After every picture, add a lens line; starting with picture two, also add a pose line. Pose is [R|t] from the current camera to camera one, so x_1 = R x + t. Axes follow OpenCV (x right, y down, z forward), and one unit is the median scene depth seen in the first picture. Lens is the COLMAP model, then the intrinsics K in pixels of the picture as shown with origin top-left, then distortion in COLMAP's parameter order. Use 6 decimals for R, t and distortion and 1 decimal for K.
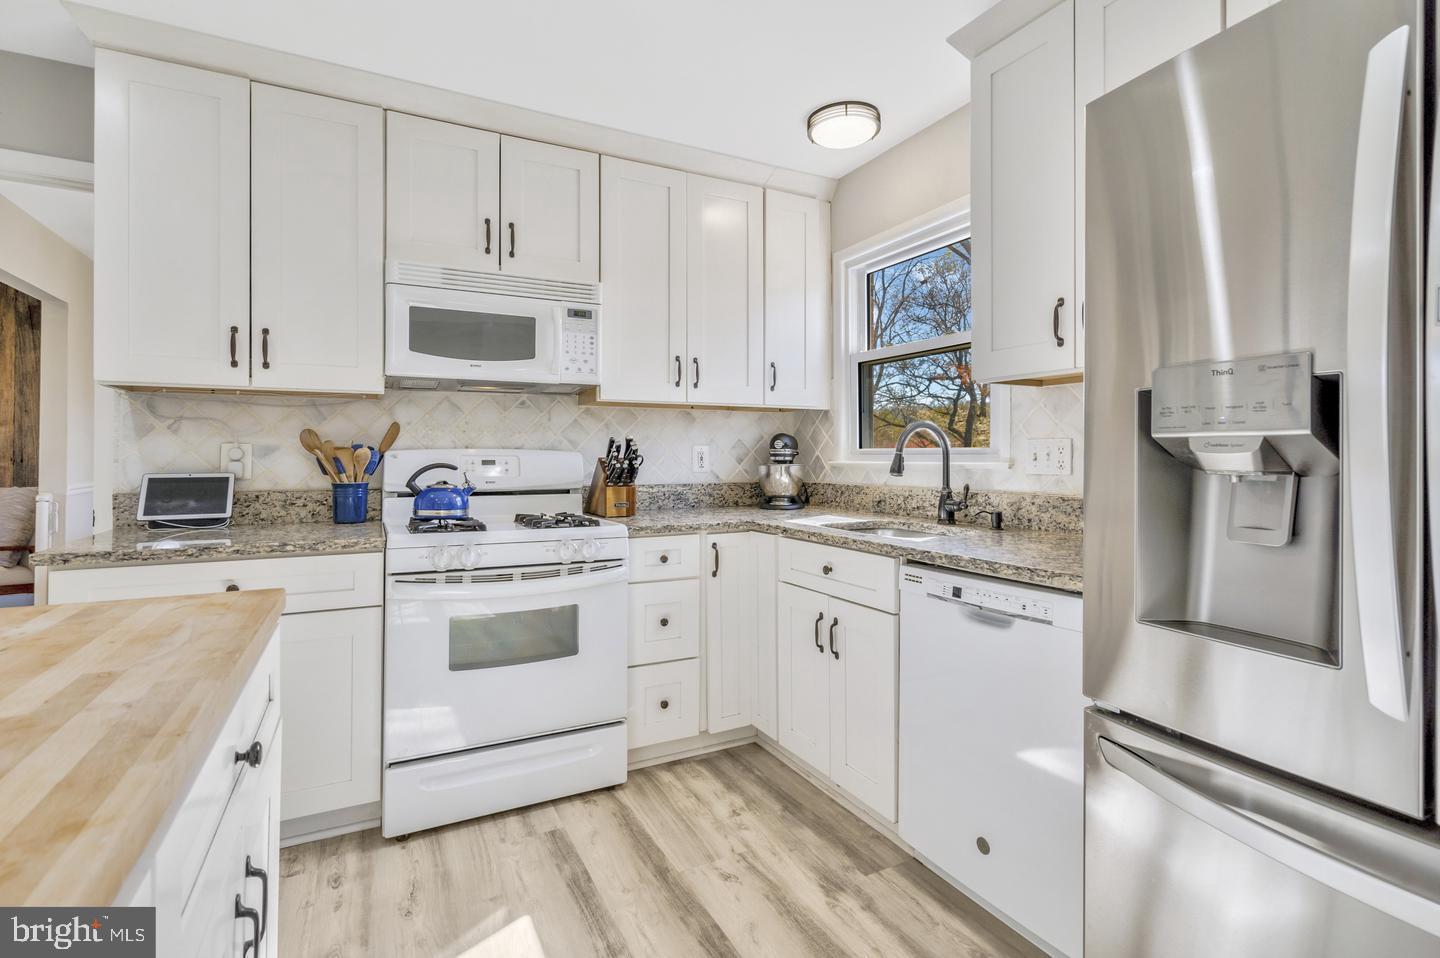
lens RADIAL K [[670.7, 0, 721.0], [0, 670.7, 455.0], [0, 0, 1]] dist [-0.018046, -0.000112]
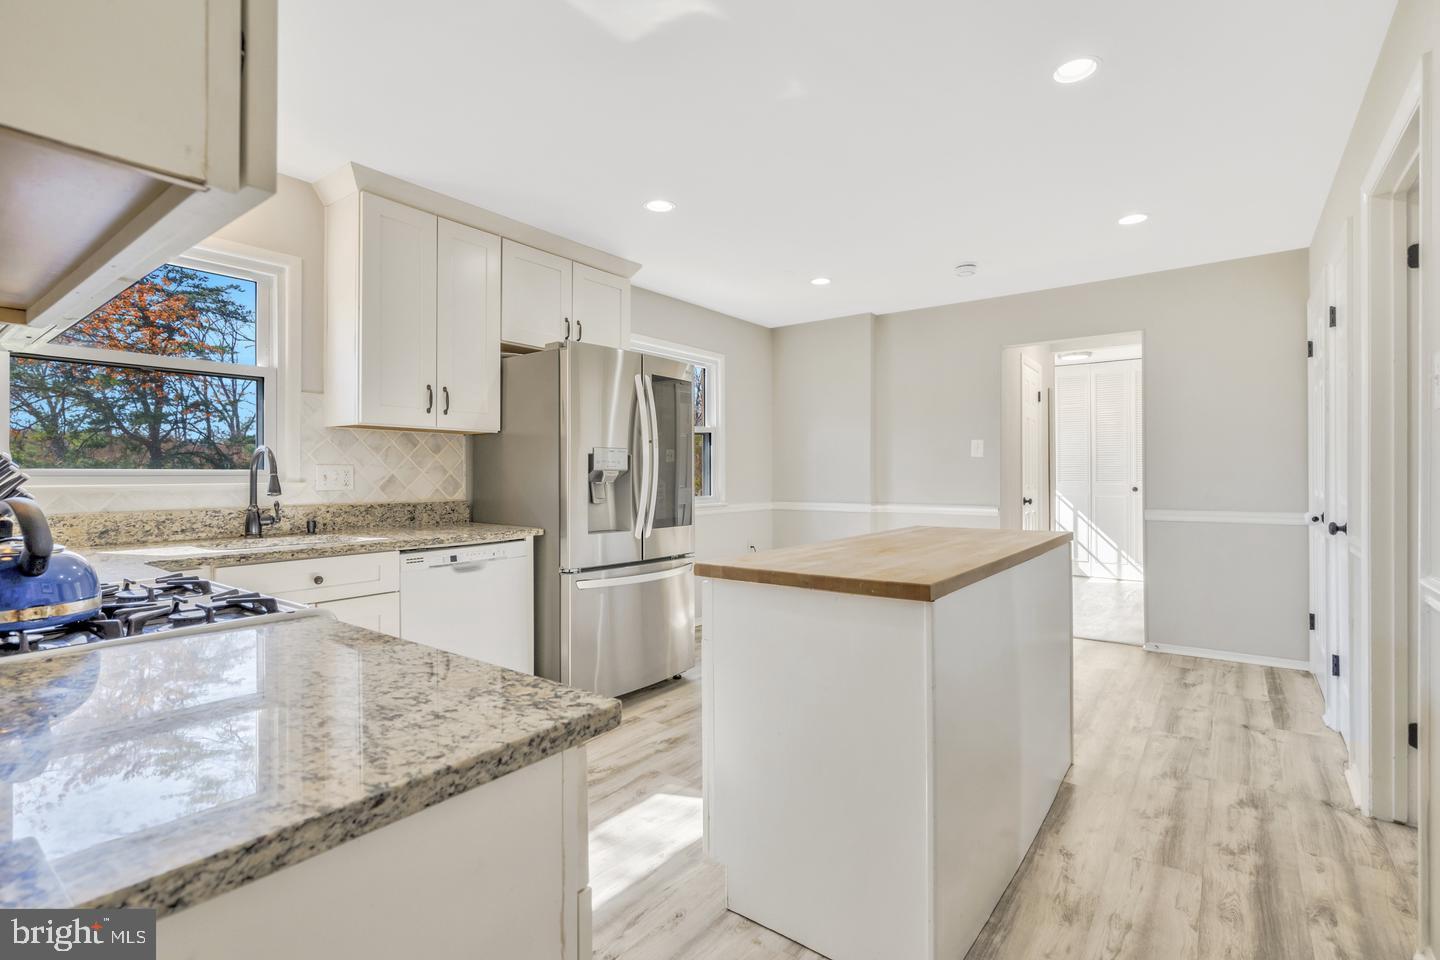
lens RADIAL K [[668.8, 0, 726.1], [0, 668.8, 466.6], [0, 0, 1]] dist [-0.001317, -0.000427]
pose [[-0.432970, 0.009101, 0.901362, -0.986795], [-0.001280, 0.999942, -0.010711, -0.005461], [-0.901407, -0.005791, -0.432933, 0.754927]]
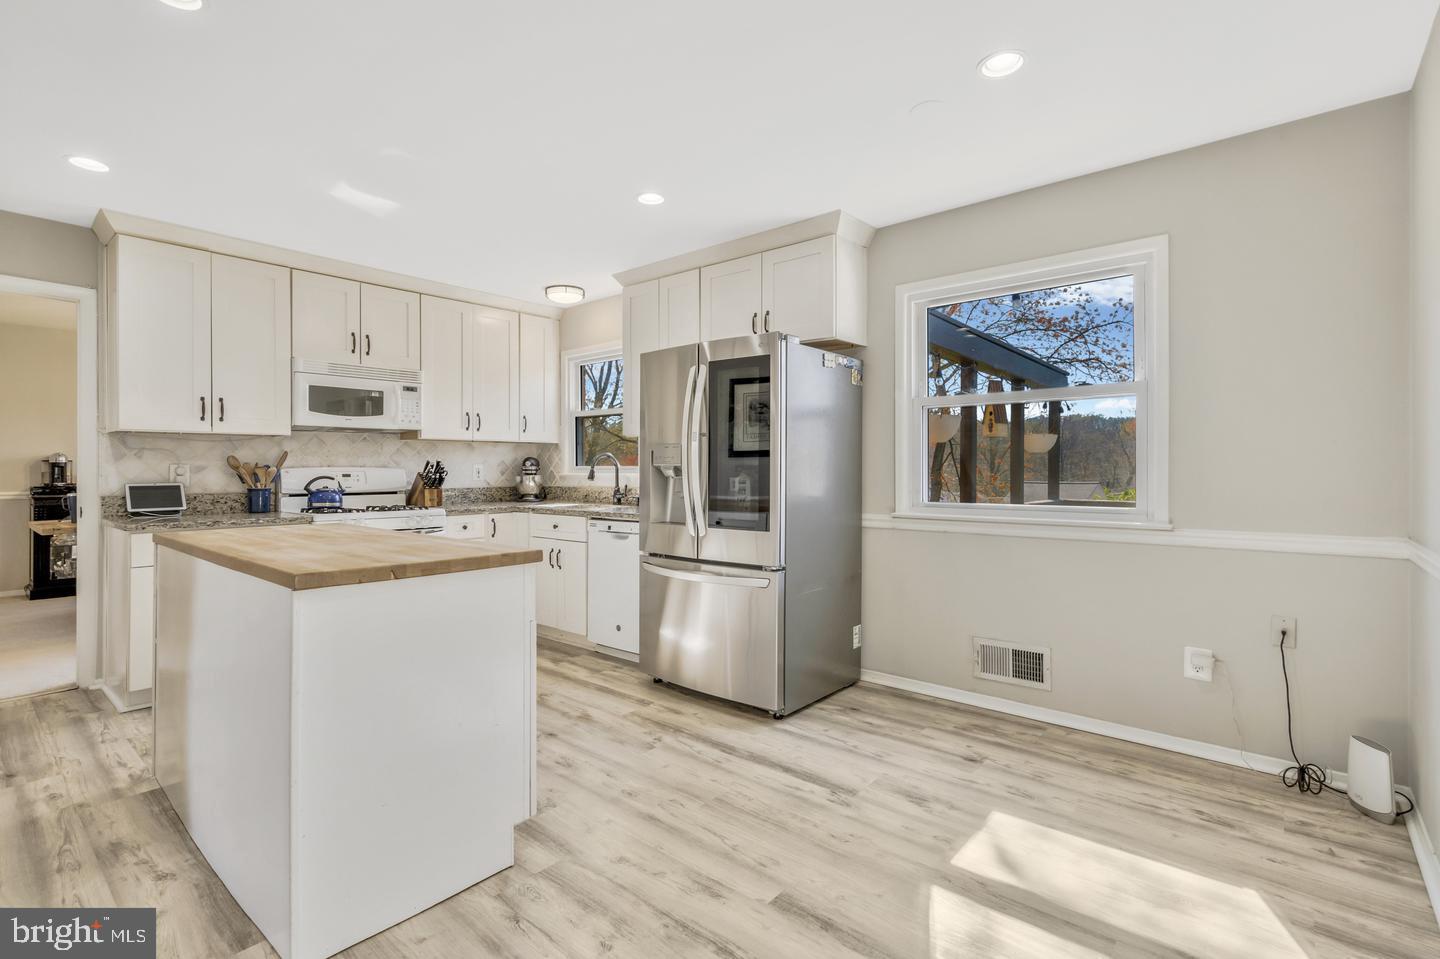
lens RADIAL K [[668.8, 0, 726.1], [0, 668.8, 466.1], [0, 0, 1]] dist [-0.001317, -0.000427]
pose [[0.924506, -0.001482, 0.381165, -0.118437], [0.002284, 0.999996, -0.001651, -0.007476], [-0.381162, 0.002397, 0.924505, -0.937348]]
